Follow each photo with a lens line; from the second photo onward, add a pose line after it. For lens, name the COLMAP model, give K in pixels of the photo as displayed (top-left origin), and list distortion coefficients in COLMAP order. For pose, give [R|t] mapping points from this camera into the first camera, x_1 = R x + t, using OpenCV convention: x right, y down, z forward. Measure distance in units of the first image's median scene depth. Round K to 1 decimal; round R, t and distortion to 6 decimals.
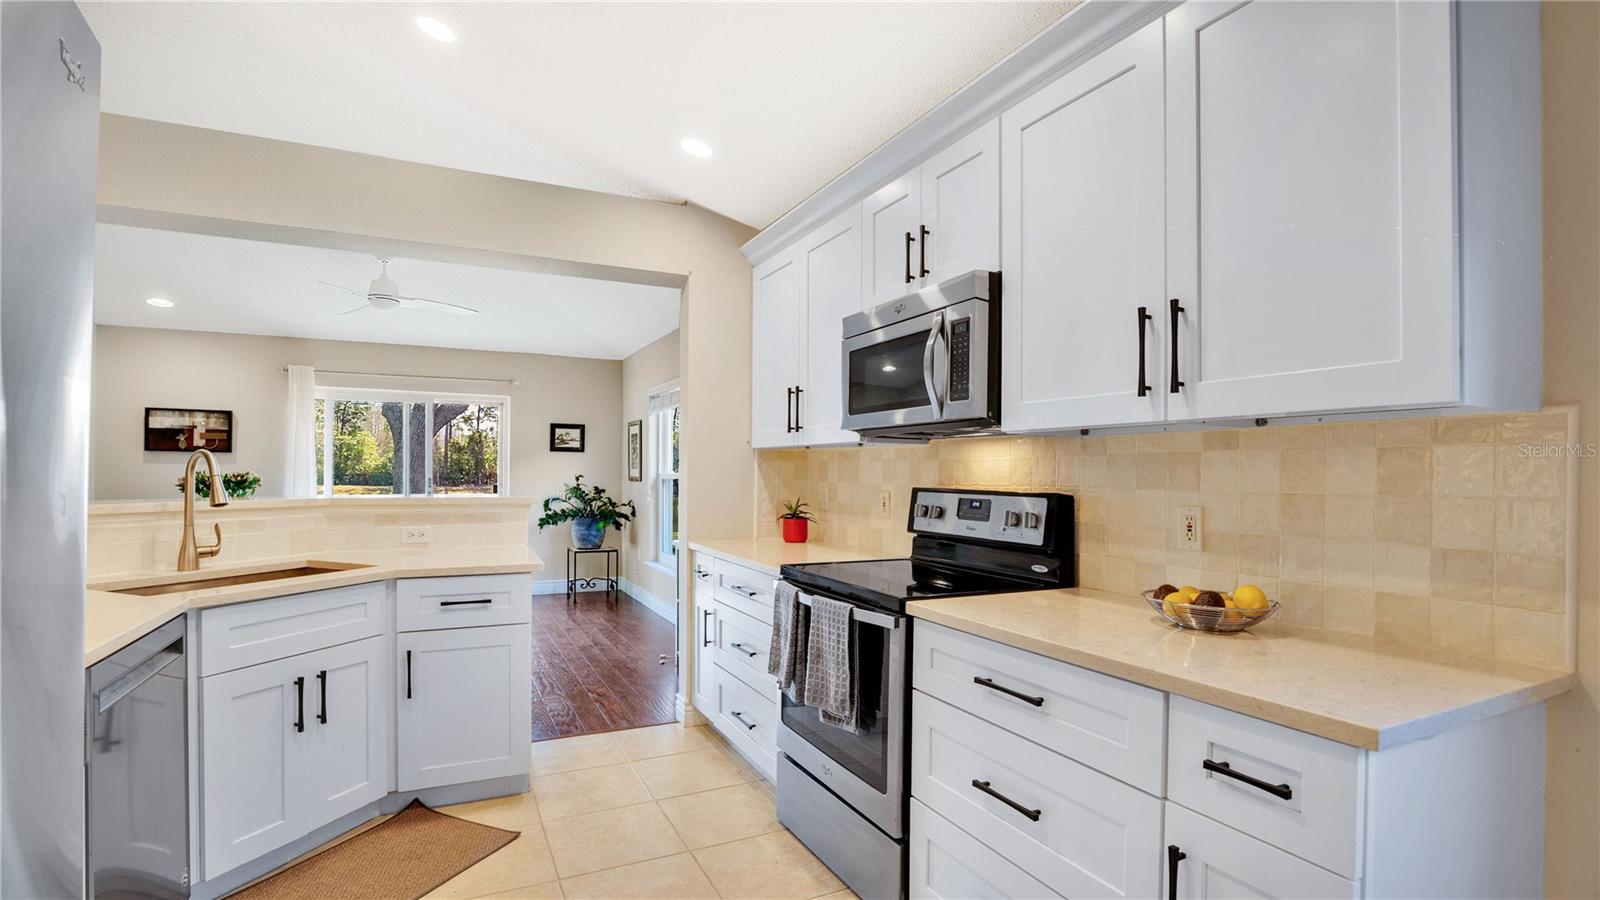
lens RADIAL K [[733.8, 0, 793.0], [0, 733.8, 473.7], [0, 0, 1]] dist [-0.027341, -0.000053]
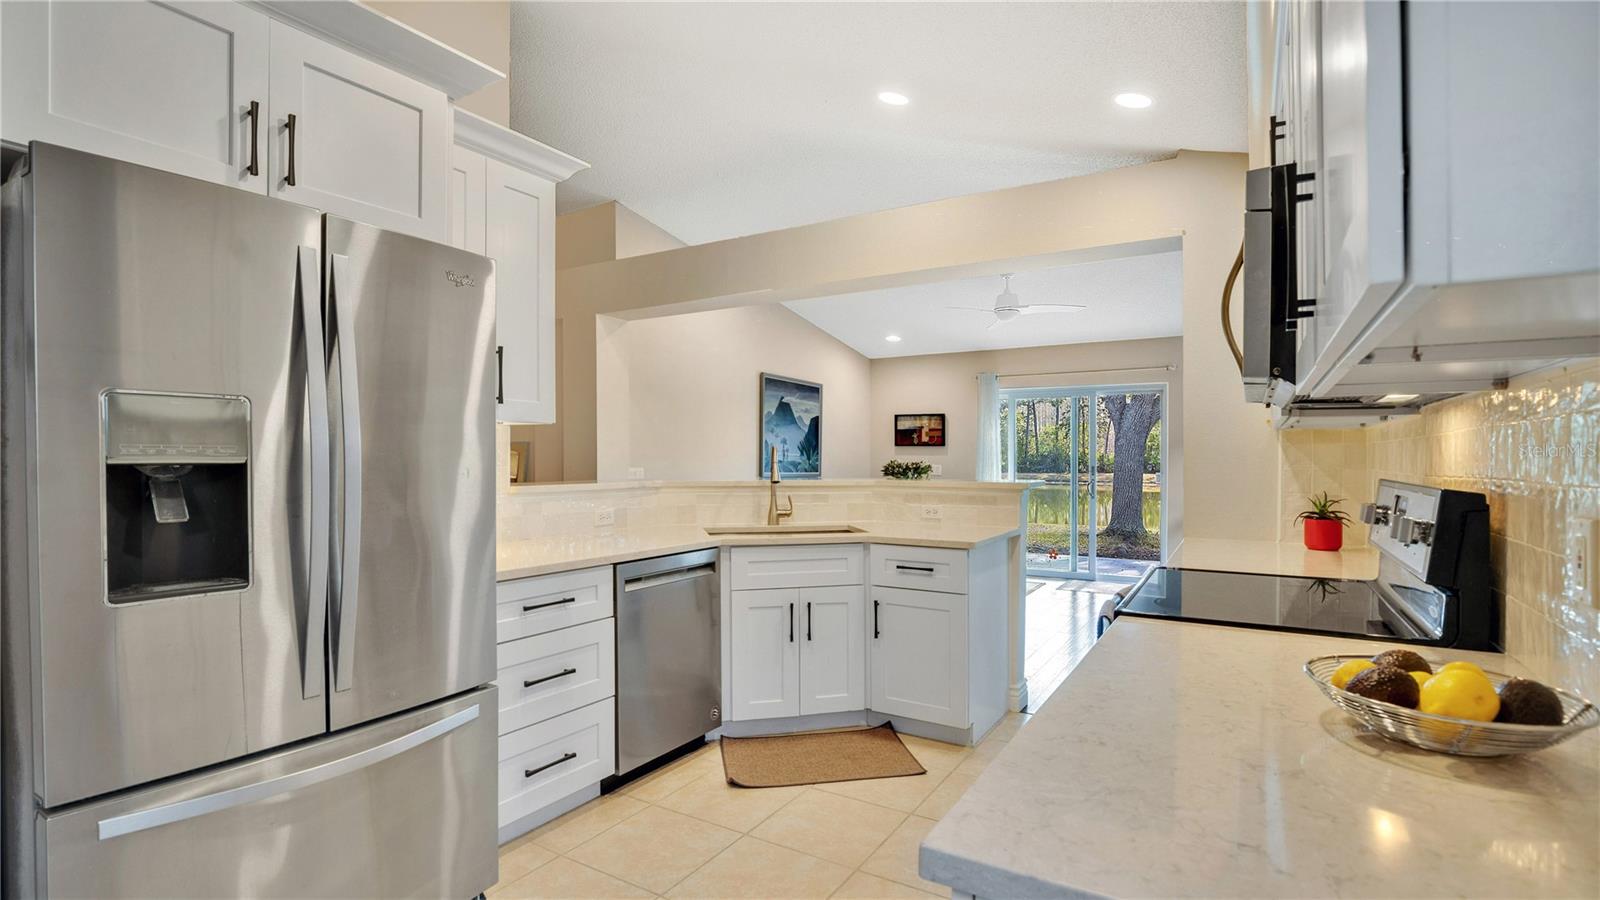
lens RADIAL K [[742.9, 0, 839.7], [0, 742.9, 466.8], [0, 0, 1]] dist [0.000187, 0.000040]
pose [[0.567681, 0.002843, -0.823244, 0.562740], [0.001585, 0.999988, 0.004546, 0.004454], [0.823247, -0.003885, 0.567669, 0.235991]]
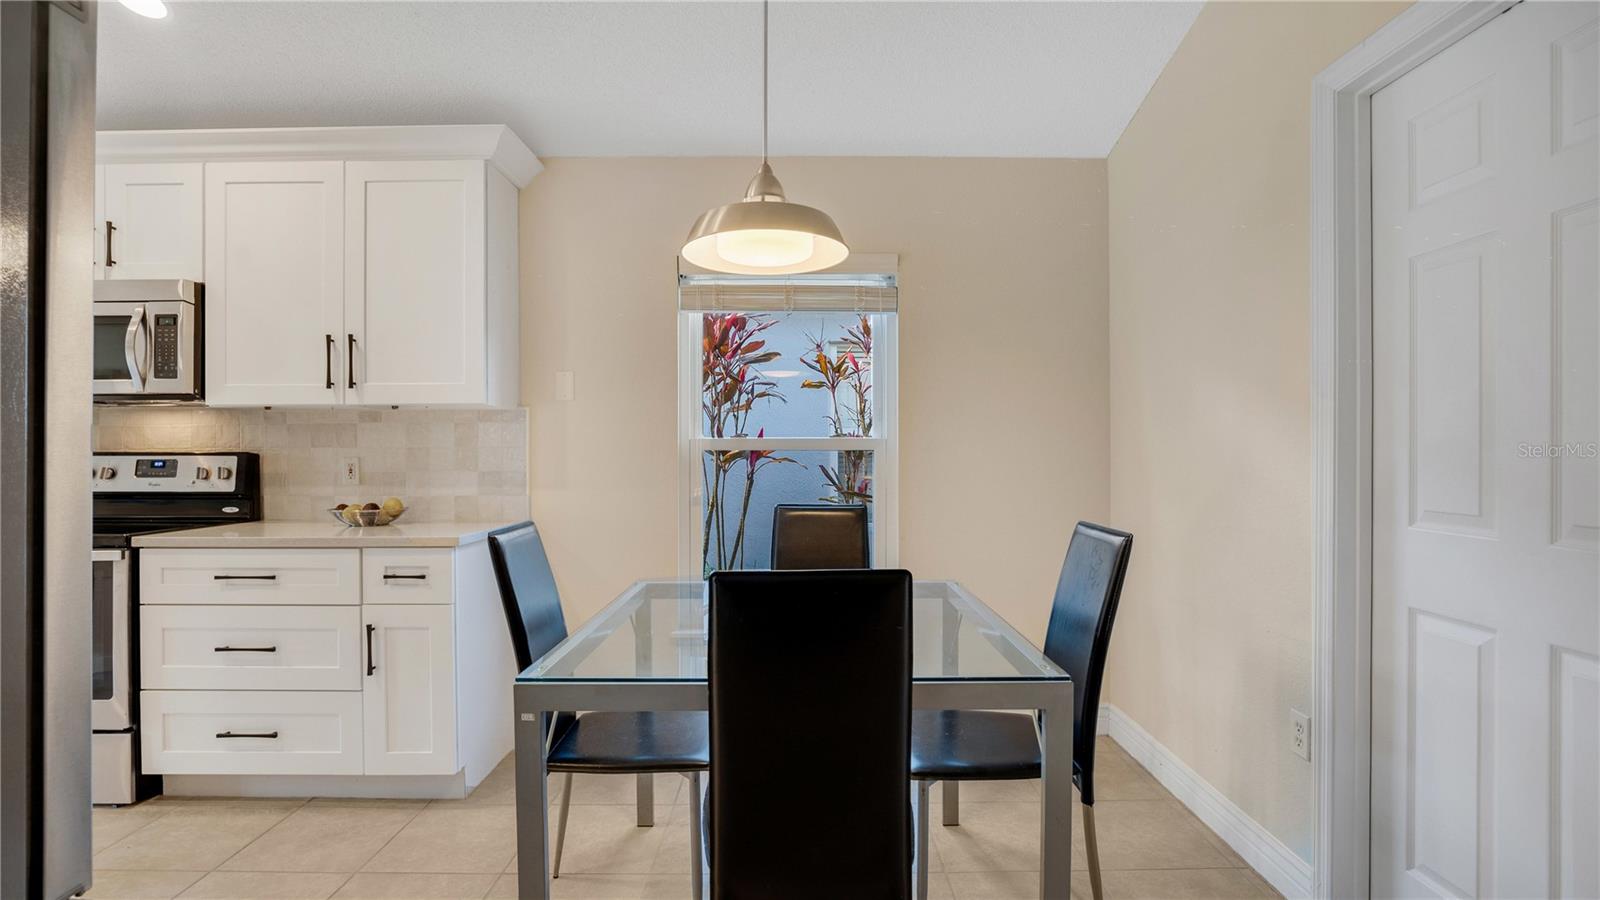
lens RADIAL K [[731.5, 0, 809.5], [0, 731.5, 443.6], [0, 0, 1]] dist [-0.022580, 0.000468]
pose [[0.413159, -0.002806, 0.910655, -0.409085], [0.009097, 0.999958, -0.001045, 0.021460], [-0.910614, 0.008716, 0.413167, -0.481867]]
